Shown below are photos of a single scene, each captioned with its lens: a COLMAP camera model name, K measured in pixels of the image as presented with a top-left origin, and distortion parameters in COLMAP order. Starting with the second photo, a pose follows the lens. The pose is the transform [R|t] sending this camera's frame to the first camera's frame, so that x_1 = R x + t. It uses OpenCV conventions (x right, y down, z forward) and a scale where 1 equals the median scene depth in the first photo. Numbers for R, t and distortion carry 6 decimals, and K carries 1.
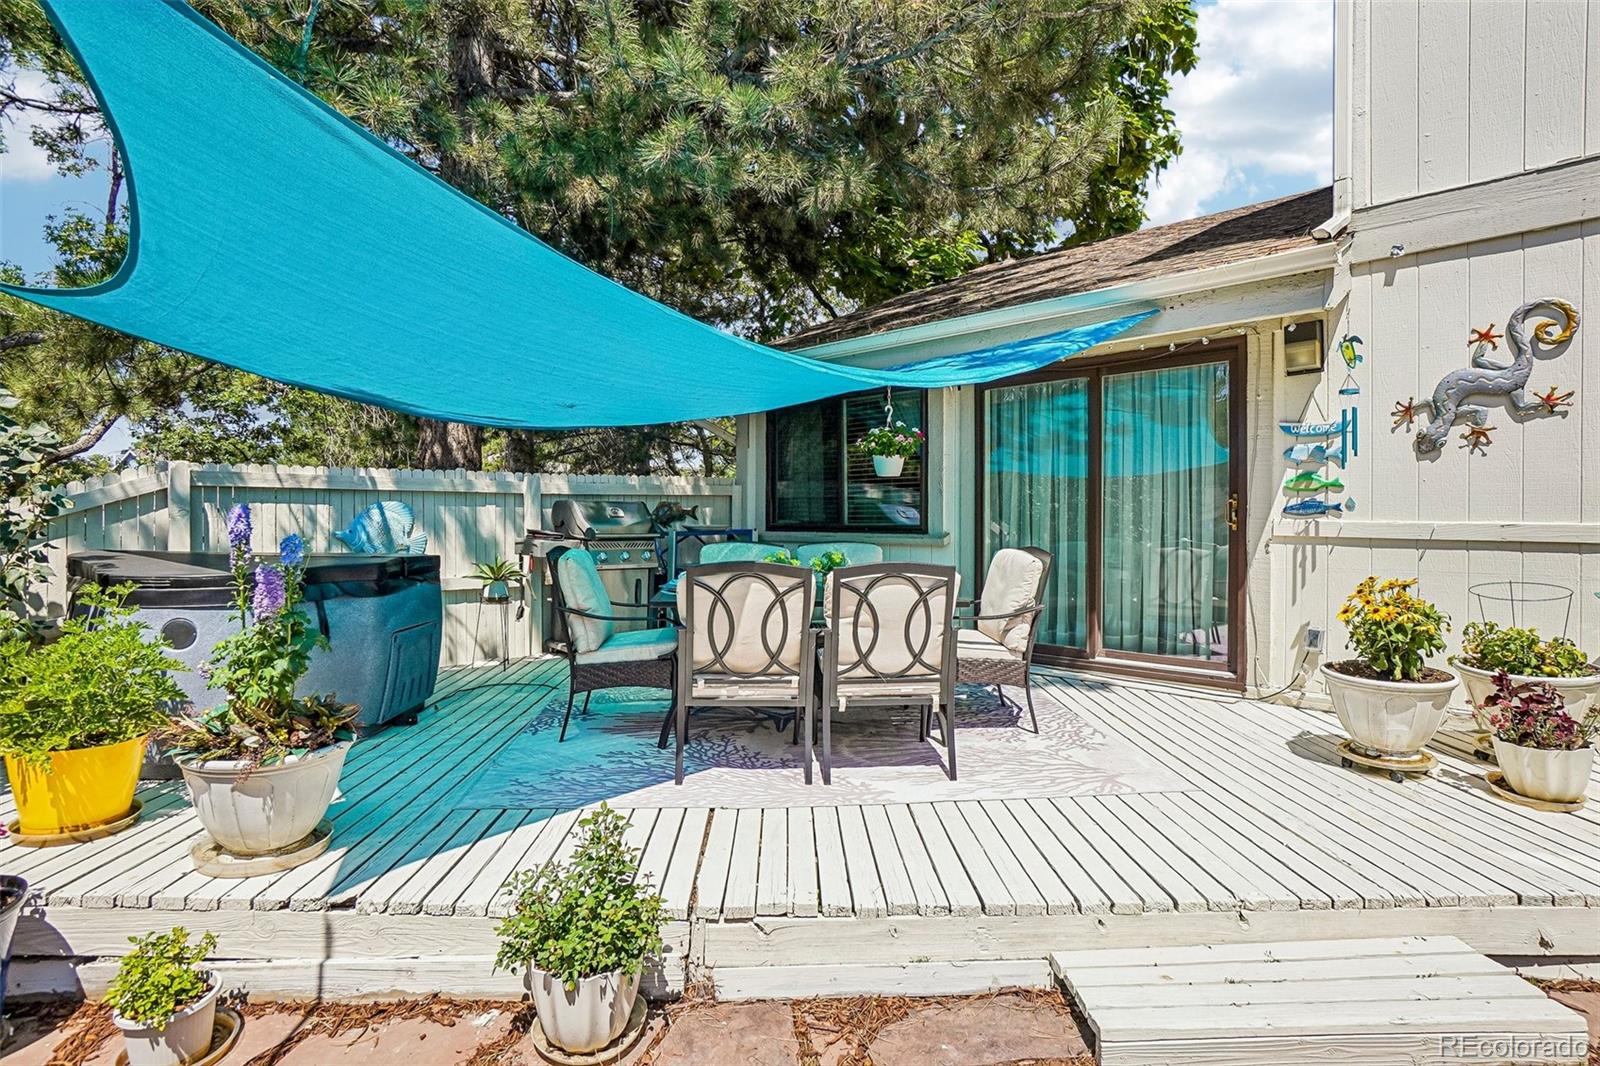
lens RADIAL K [[837.4, 0, 807.0], [0, 837.4, 530.1], [0, 0, 1]] dist [-0.019783, 0.003094]
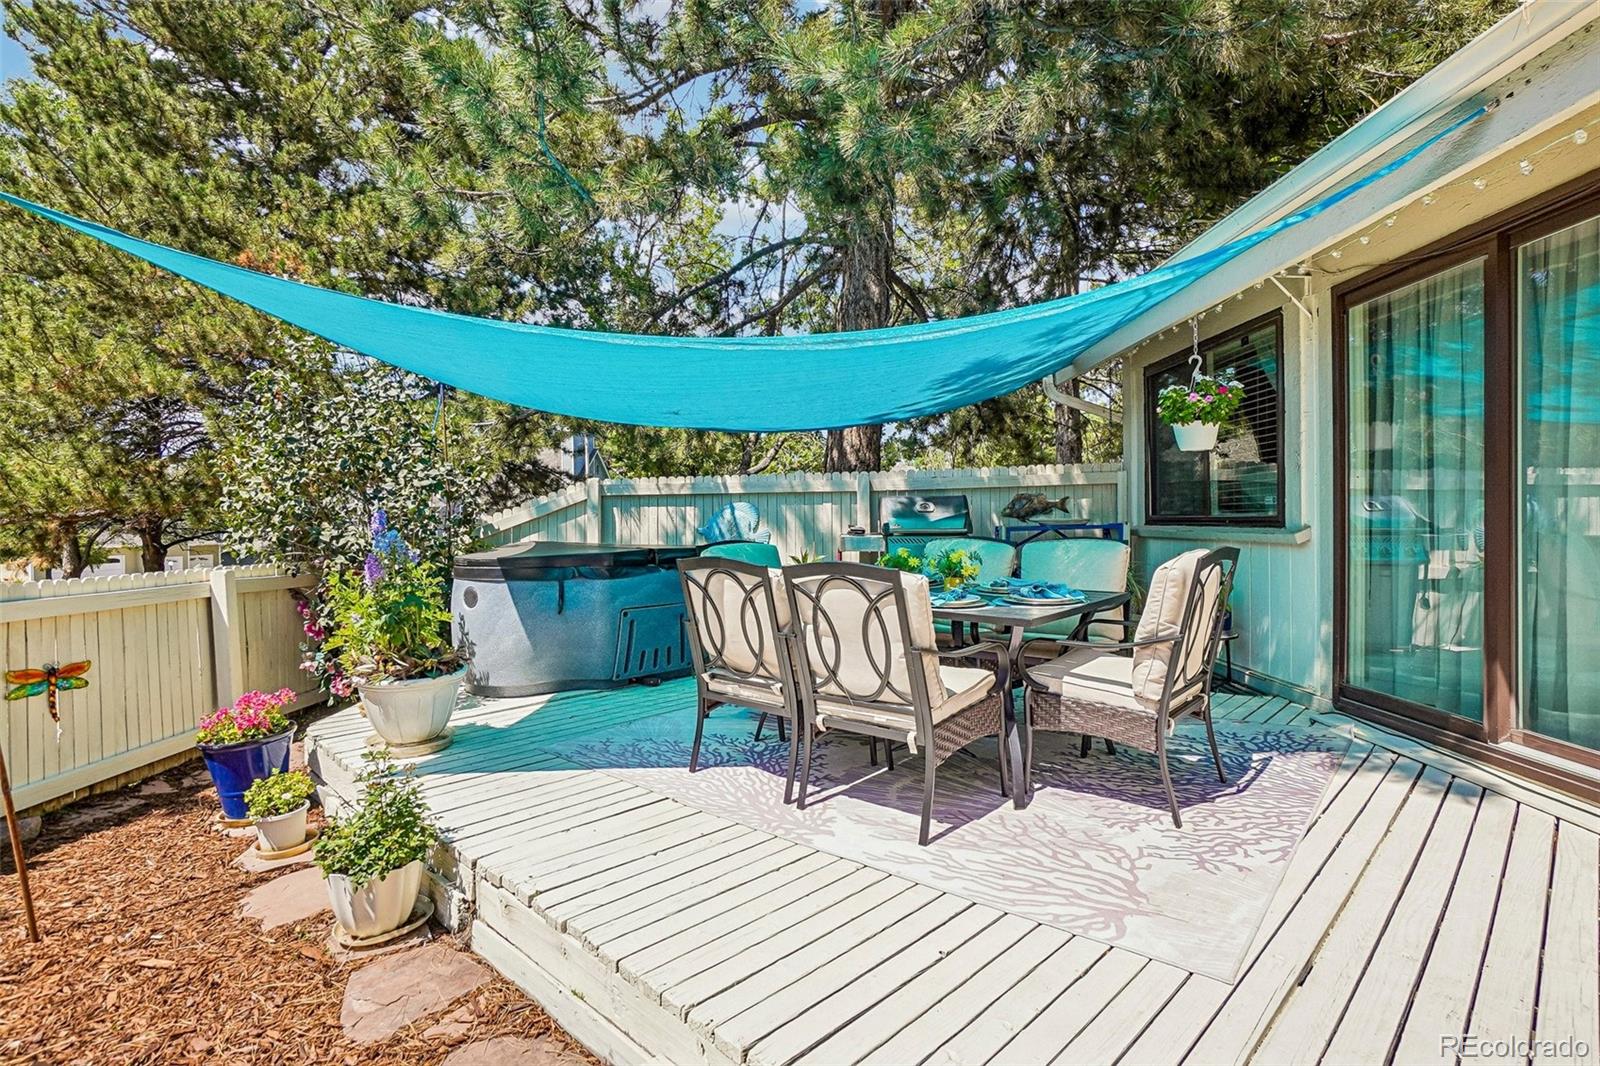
lens RADIAL K [[837.4, 0, 803.6], [0, 837.4, 535.4], [0, 0, 1]] dist [-0.019783, 0.003094]
pose [[0.662294, 0.001931, -0.749242, 0.538218], [0.006650, 0.999942, 0.008456, 0.003643], [0.749215, -0.010583, 0.662242, 0.321009]]
